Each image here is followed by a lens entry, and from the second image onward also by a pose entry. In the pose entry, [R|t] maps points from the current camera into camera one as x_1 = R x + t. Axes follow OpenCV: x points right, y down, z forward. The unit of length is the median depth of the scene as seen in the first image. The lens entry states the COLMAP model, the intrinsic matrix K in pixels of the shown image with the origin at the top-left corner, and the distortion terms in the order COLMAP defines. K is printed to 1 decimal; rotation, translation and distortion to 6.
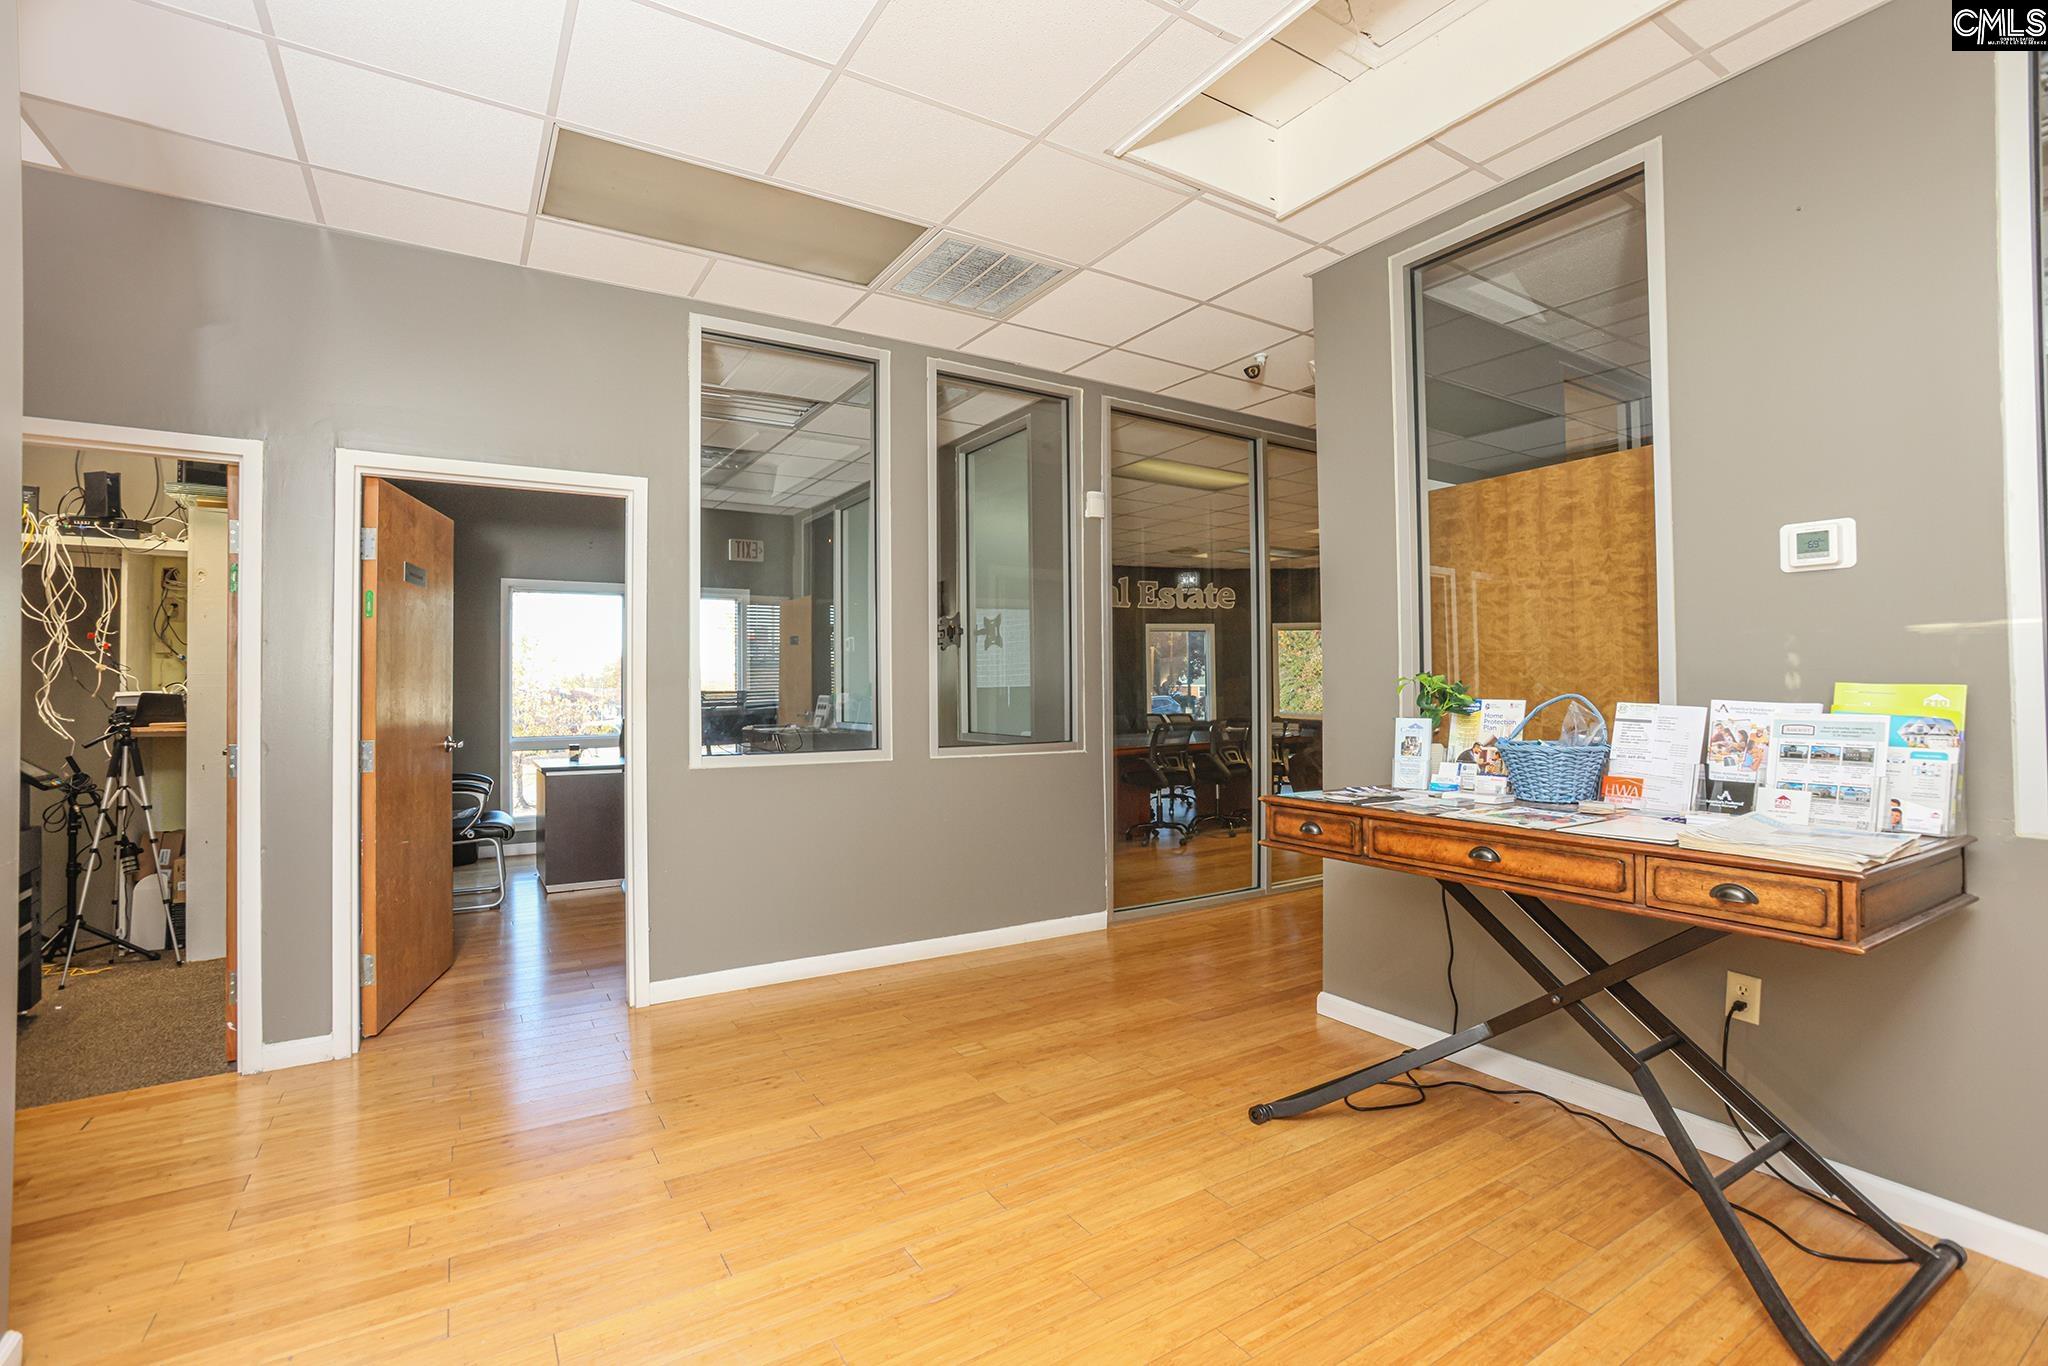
lens RADIAL K [[949.7, 0, 1016.7], [0, 949.7, 674.5], [0, 0, 1]] dist [-0.058308, 0.032111]
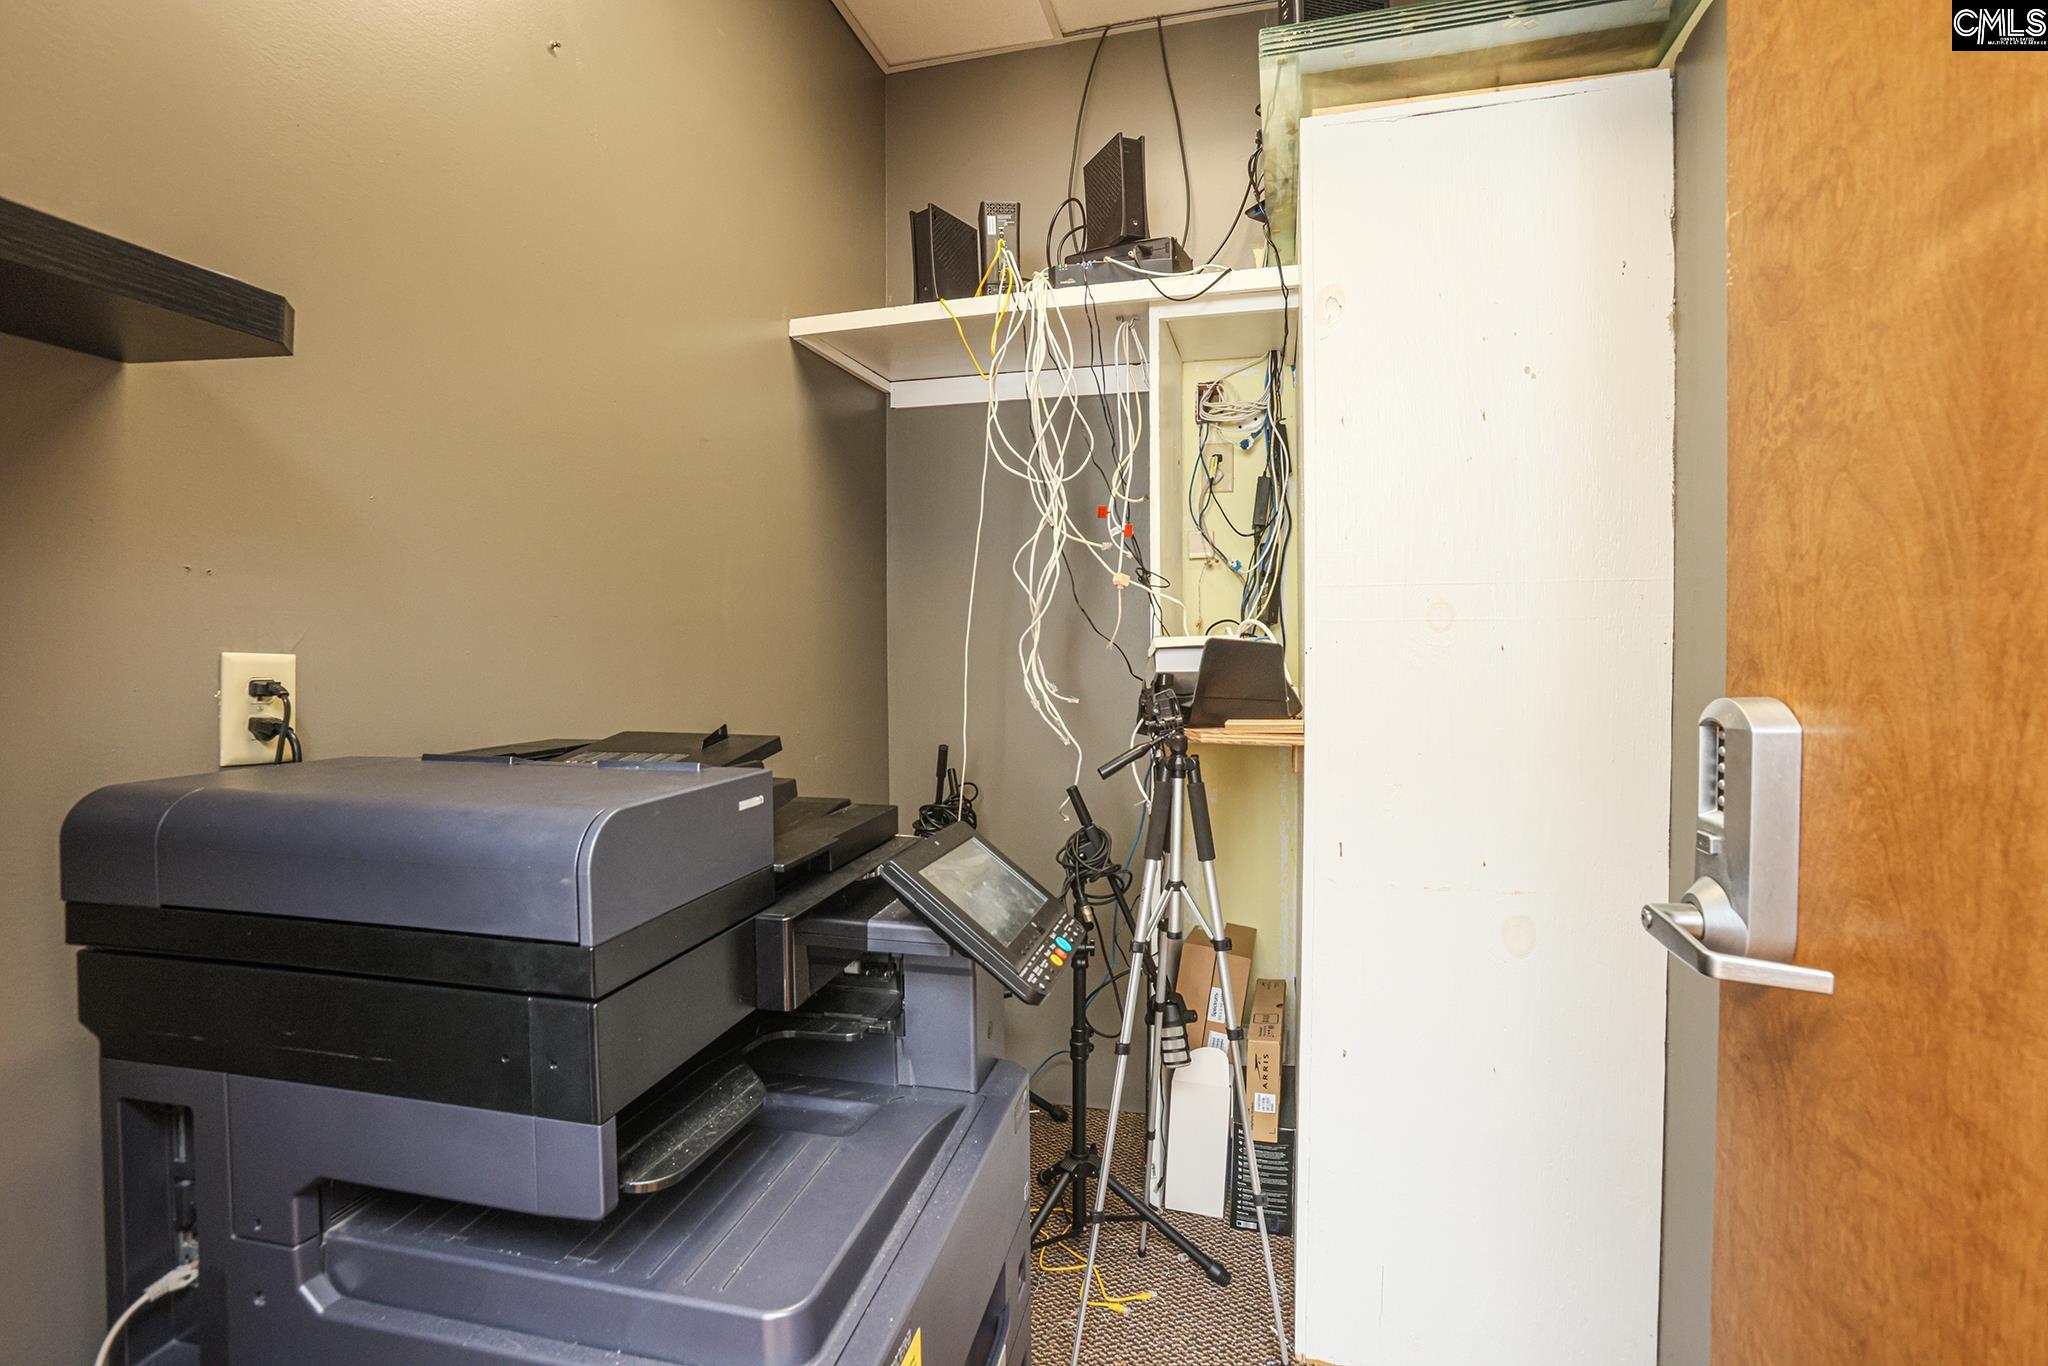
lens RADIAL K [[949.7, 0, 1016.7], [0, 949.7, 674.5], [0, 0, 1]] dist [-0.058308, 0.032111]
pose [[0.675806, 0.020231, -0.736802, -0.711455], [0.012952, 0.999143, 0.039314, 0.018385], [0.736966, -0.036111, 0.674965, 0.678885]]
